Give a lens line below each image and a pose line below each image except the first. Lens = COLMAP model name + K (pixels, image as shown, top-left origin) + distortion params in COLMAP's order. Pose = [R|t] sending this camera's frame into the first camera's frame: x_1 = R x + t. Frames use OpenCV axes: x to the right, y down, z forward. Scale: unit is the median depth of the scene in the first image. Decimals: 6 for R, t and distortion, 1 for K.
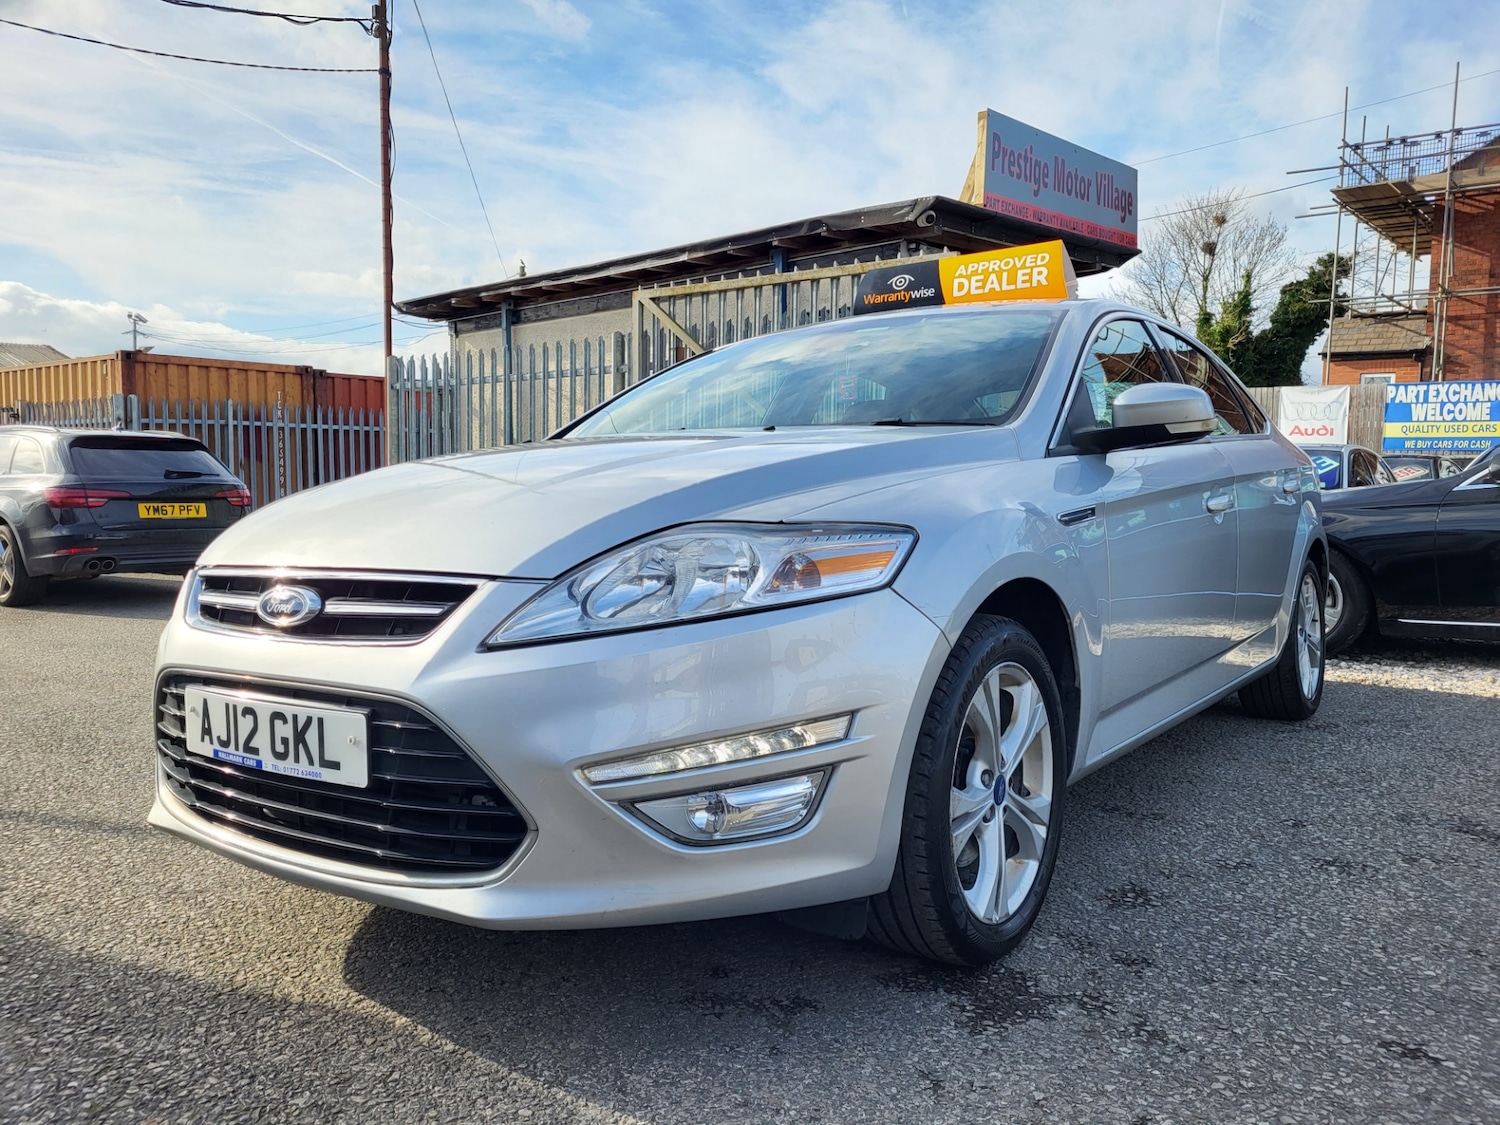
lens RADIAL K [[1173.7, 0, 750.0], [0, 1173.7, 562.5], [0, 0, 1]] dist [0.036265, -0.002603]
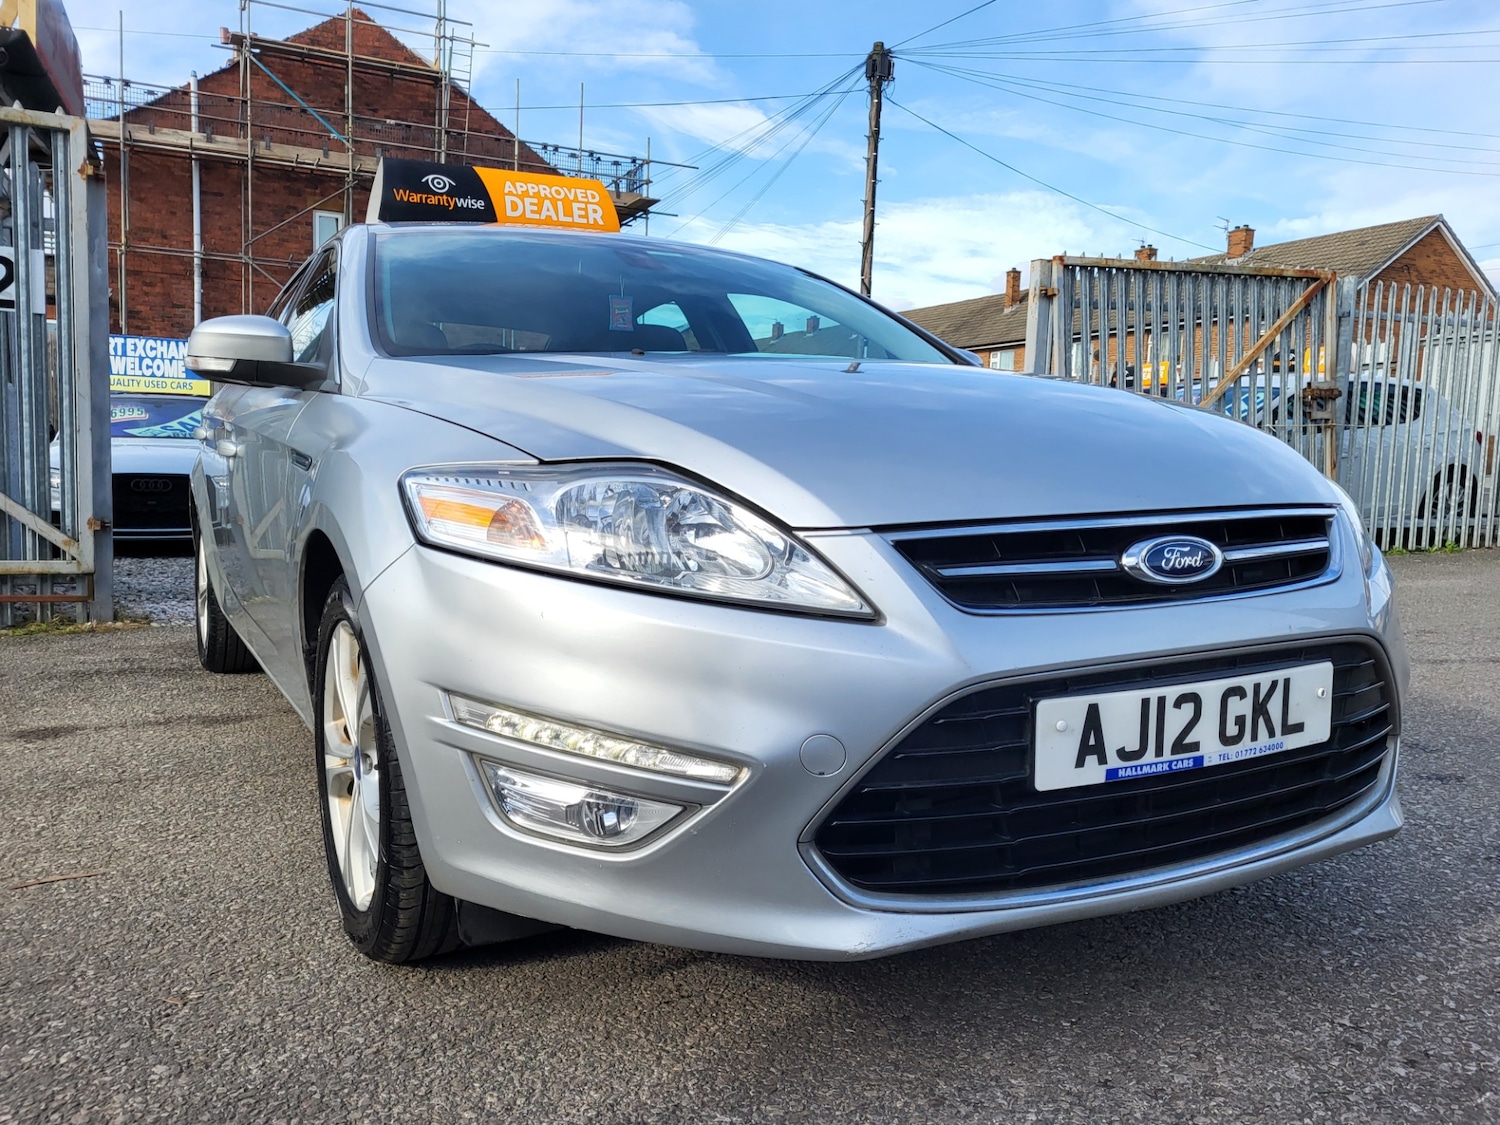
lens RADIAL K [[1193.9, 0, 753.9], [0, 1193.9, 587.3], [0, 0, 1]] dist [0.026853, -0.001152]
pose [[0.430291, -0.093339, 0.897852, -1.232201], [0.043425, 0.995629, 0.082692, -0.023566], [-0.901645, 0.003408, 0.432463, 0.908410]]
